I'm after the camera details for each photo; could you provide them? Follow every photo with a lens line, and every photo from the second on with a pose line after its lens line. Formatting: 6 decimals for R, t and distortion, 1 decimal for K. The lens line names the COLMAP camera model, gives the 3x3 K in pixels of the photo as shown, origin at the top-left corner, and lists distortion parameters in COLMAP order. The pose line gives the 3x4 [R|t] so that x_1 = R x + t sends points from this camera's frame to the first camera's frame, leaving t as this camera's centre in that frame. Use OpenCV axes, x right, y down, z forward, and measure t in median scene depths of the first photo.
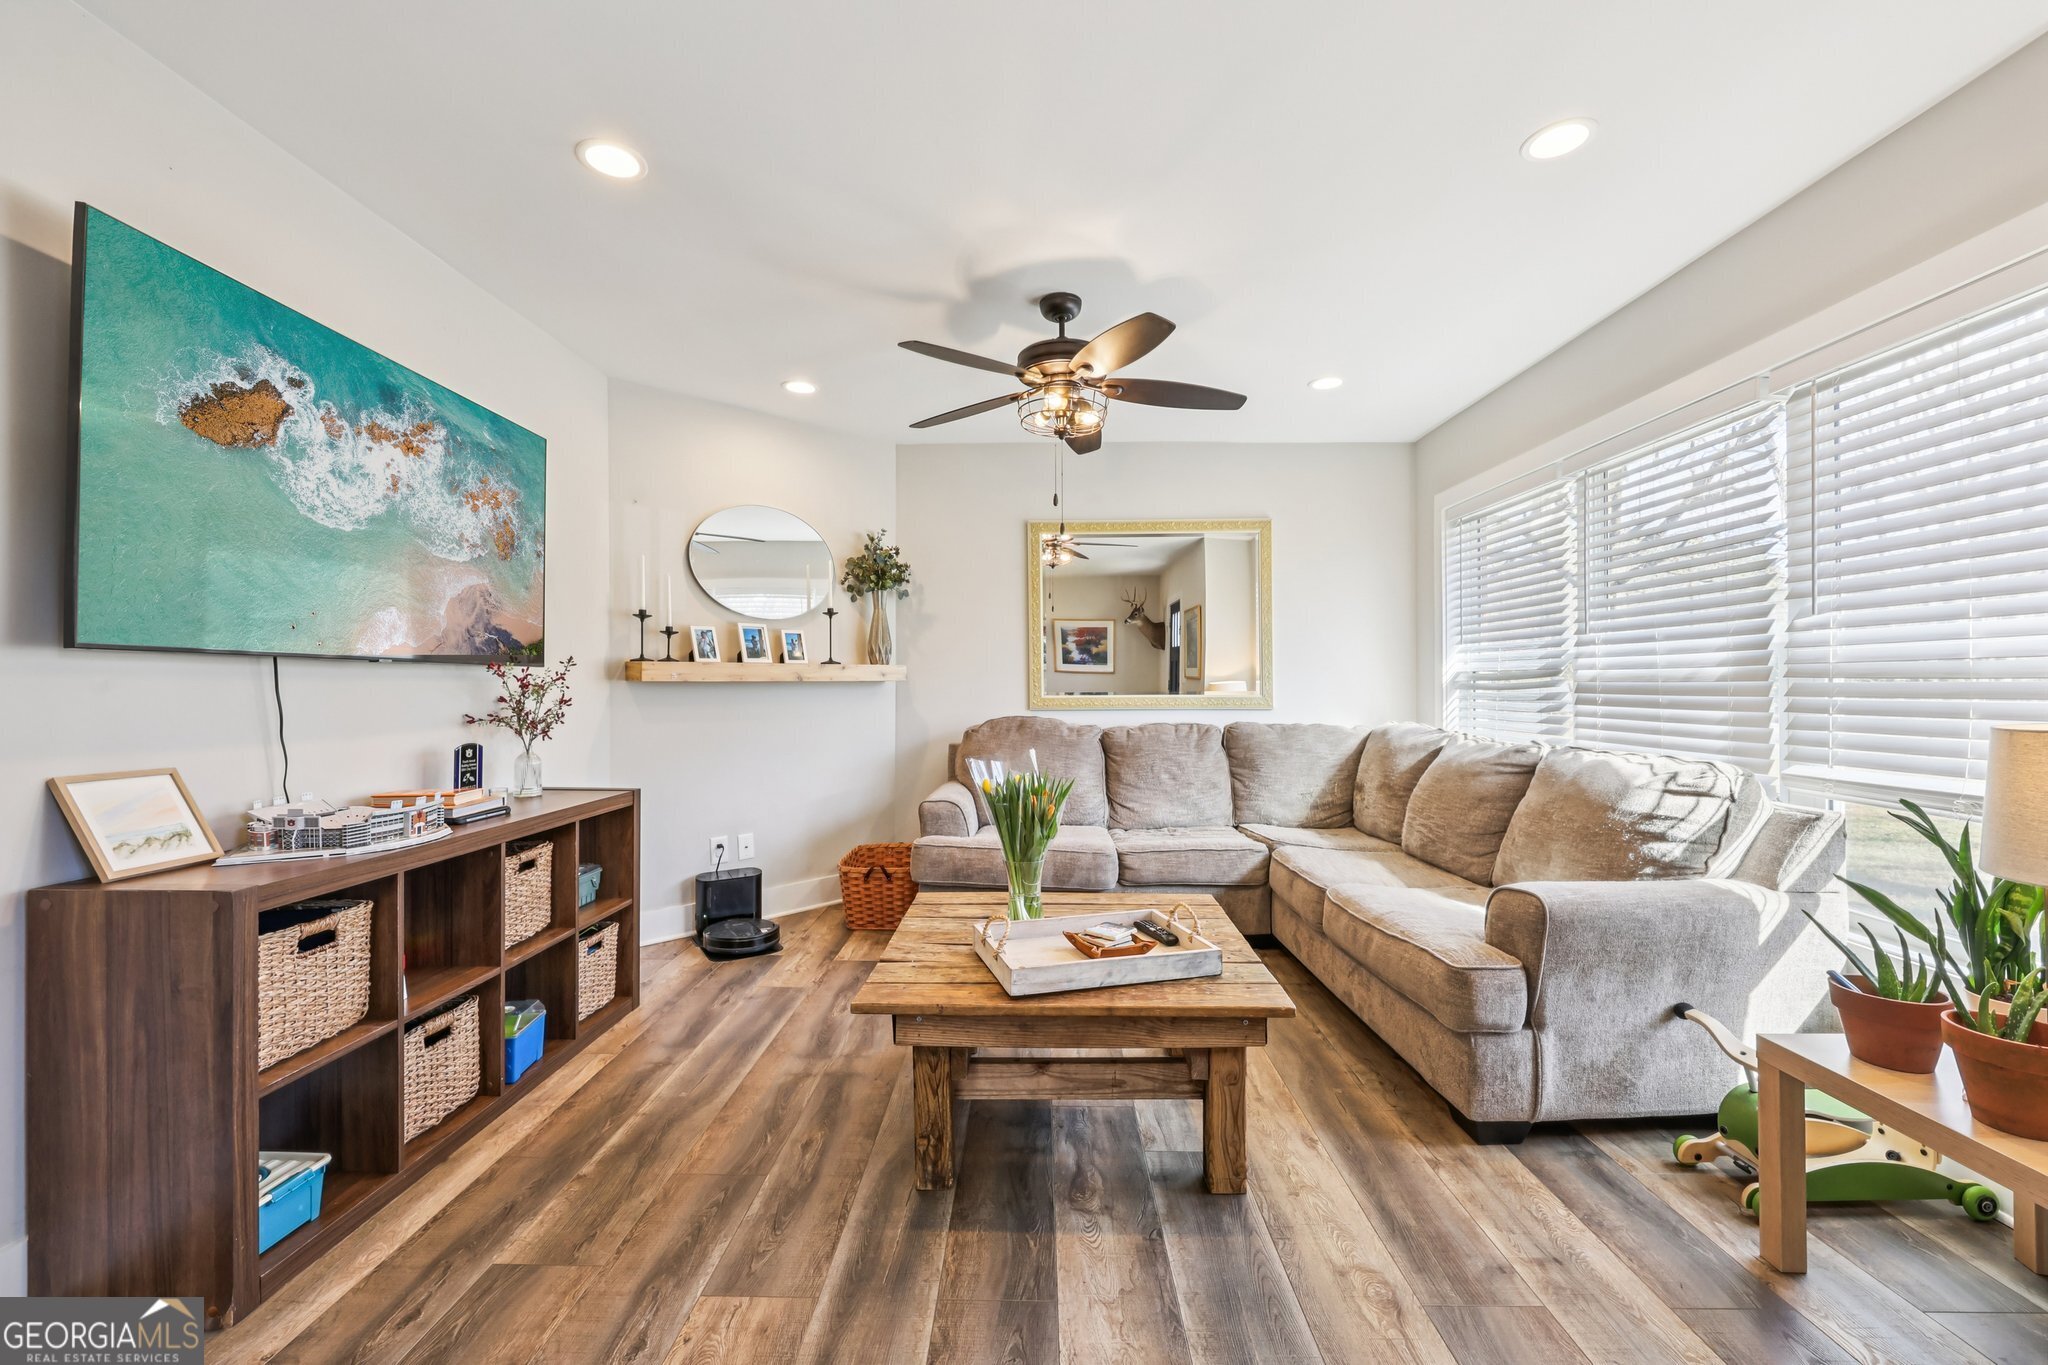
lens RADIAL K [[821.5, 0, 1019.1], [0, 821.5, 688.3], [0, 0, 1]] dist [-0.000423, 0.000206]
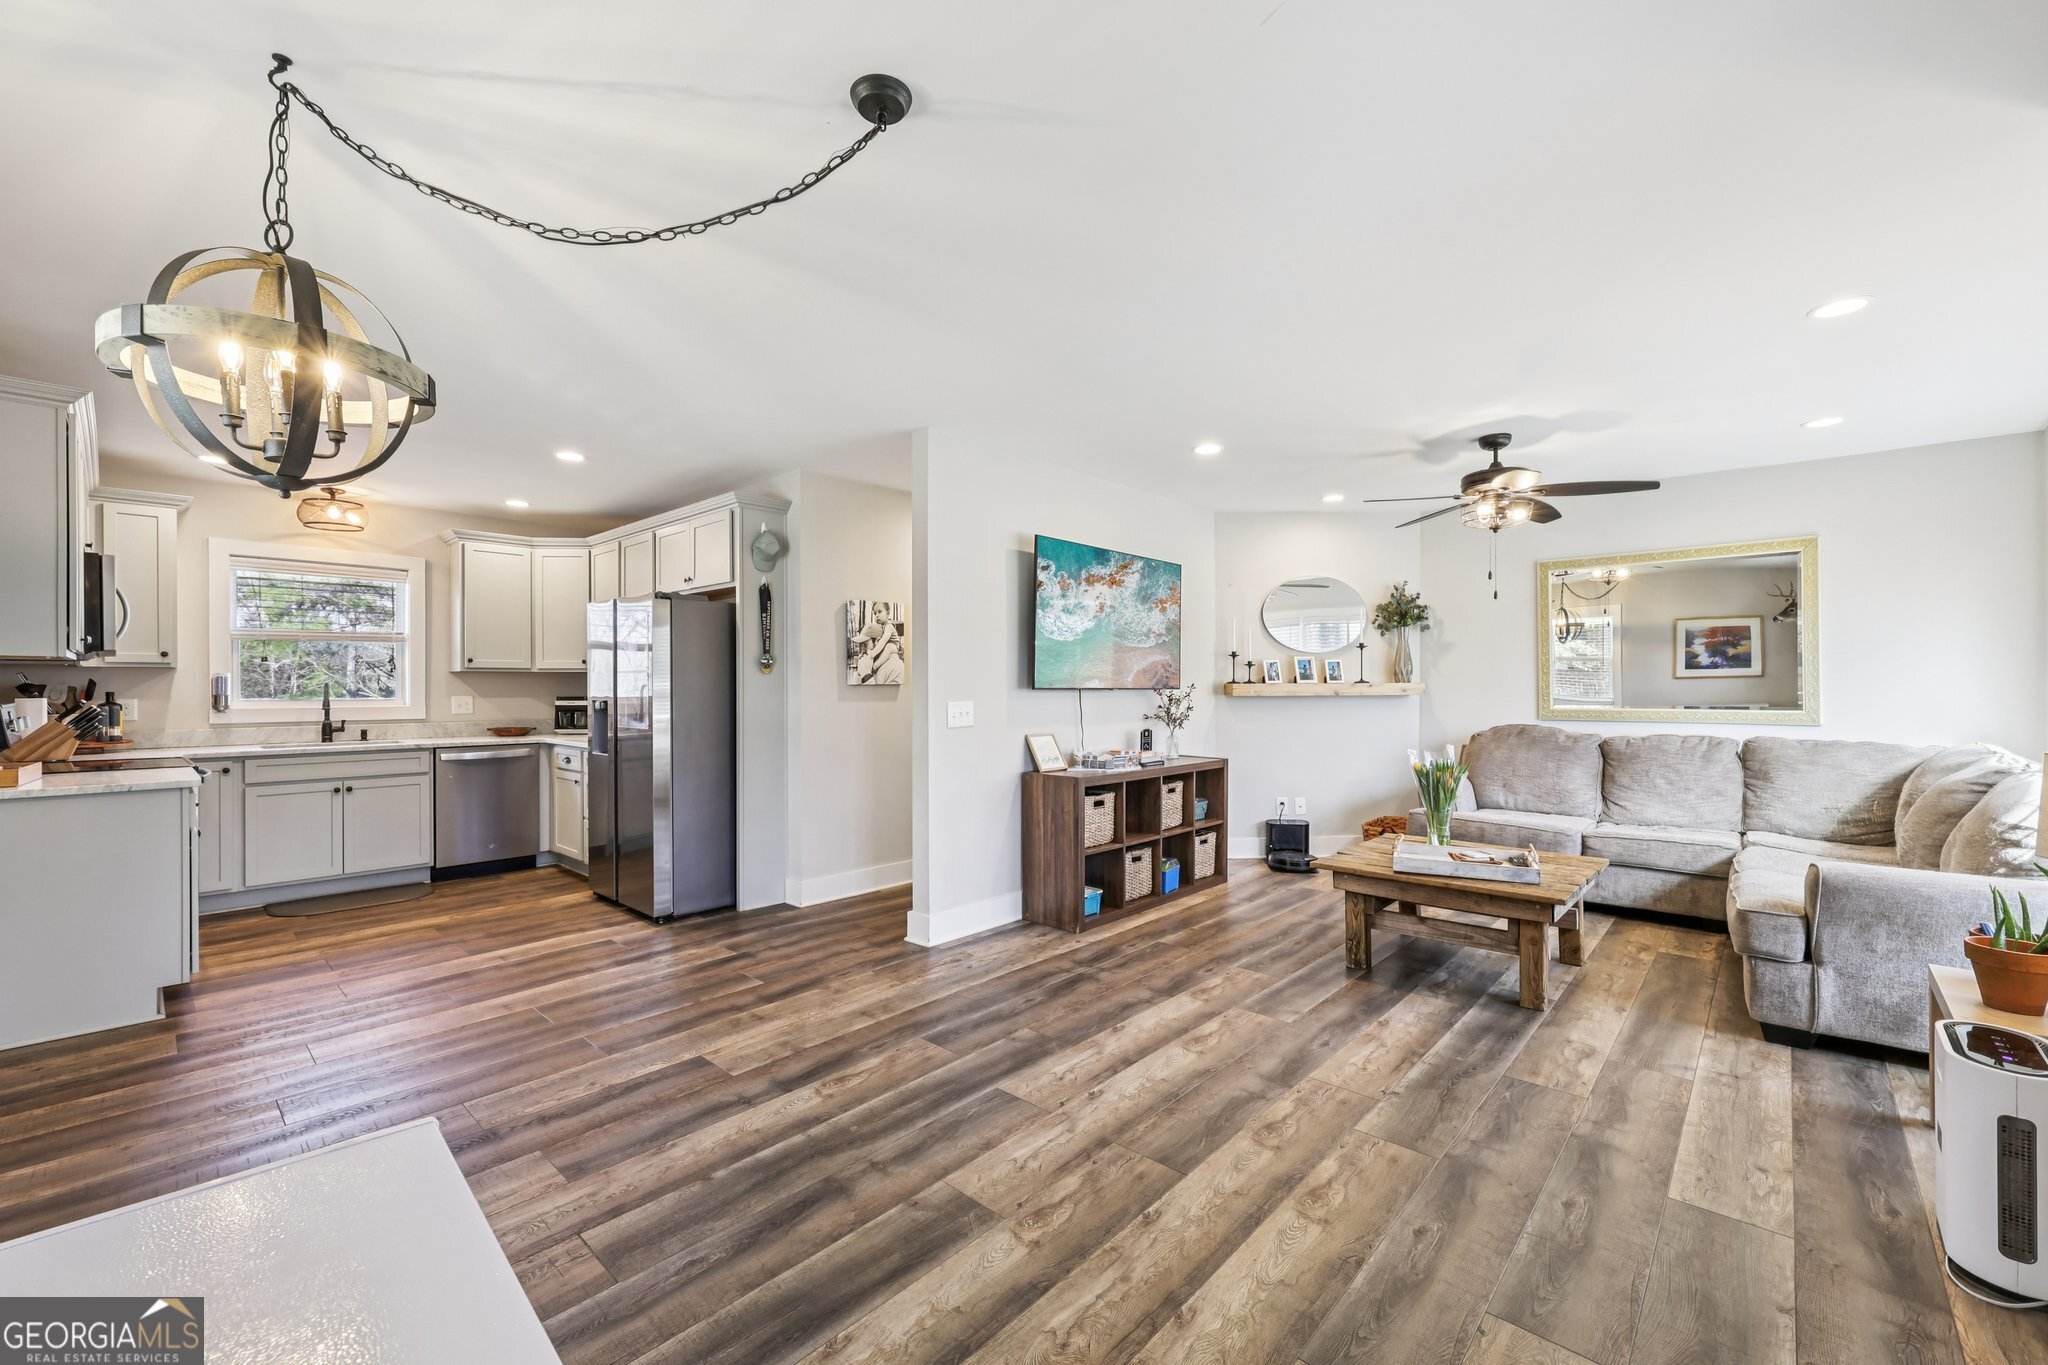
lens RADIAL K [[823.7, 0, 1023.6], [0, 823.7, 690.2], [0, 0, 1]] dist [-0.002078, -0.000238]
pose [[0.752750, 0.003909, -0.658294, 0.446981], [-0.002175, 0.999992, 0.003450, -0.035166], [0.658302, -0.001165, 0.752753, -0.742928]]
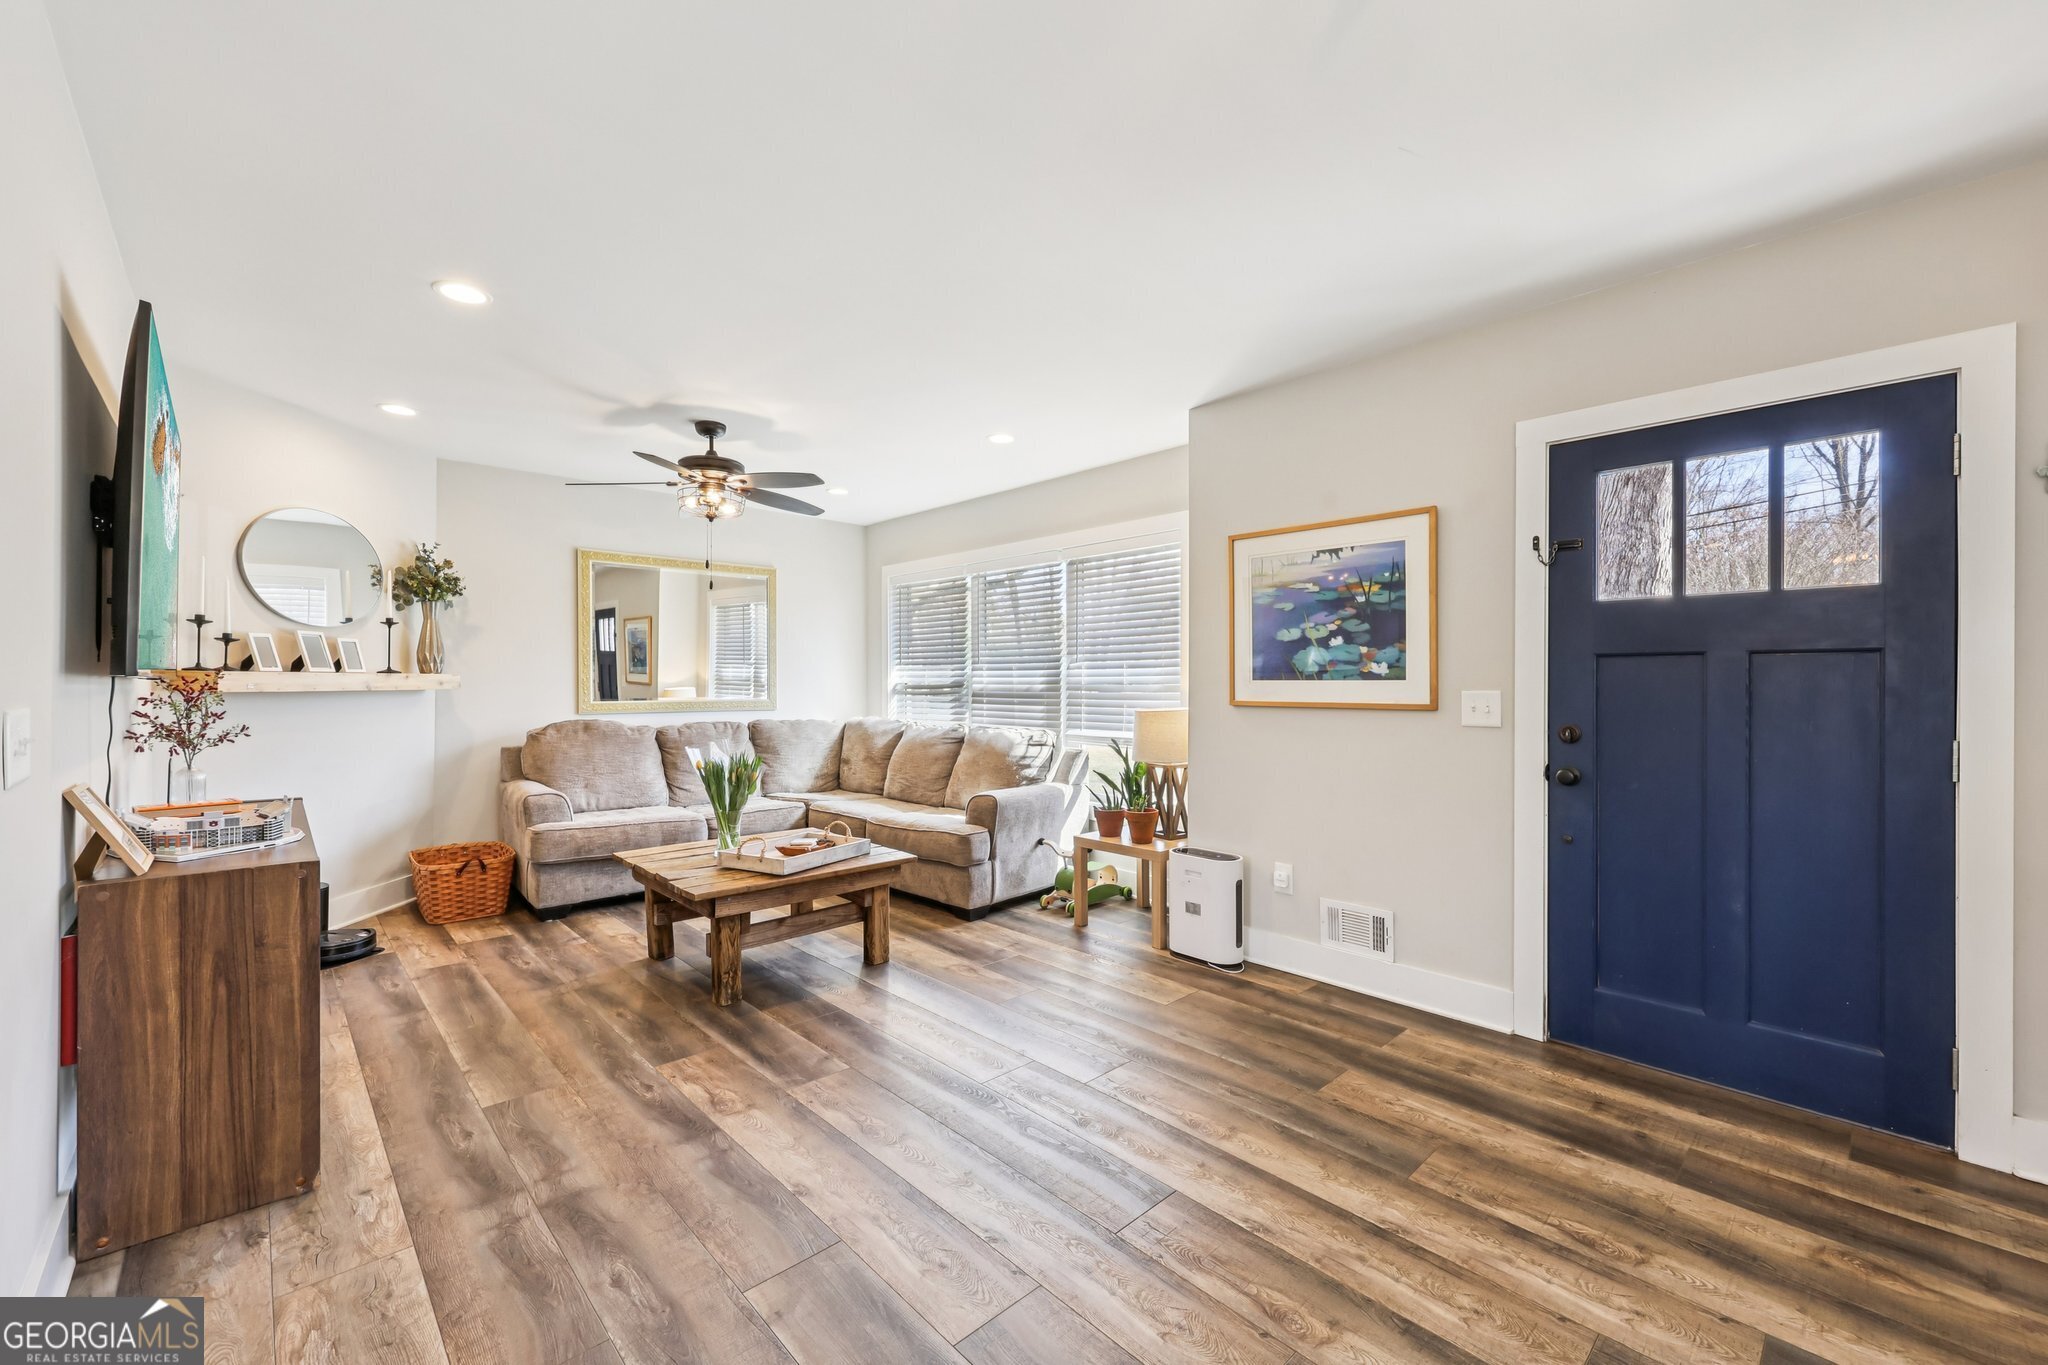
lens RADIAL K [[820.8, 0, 1021.6], [0, 820.8, 681.1], [0, 0, 1]] dist [-0.000526, 0.000192]
pose [[0.712167, 0.005836, 0.701986, -0.659574], [-0.000088, 0.999966, -0.008224, -0.019339], [-0.702010, 0.005796, 0.712143, -0.455454]]
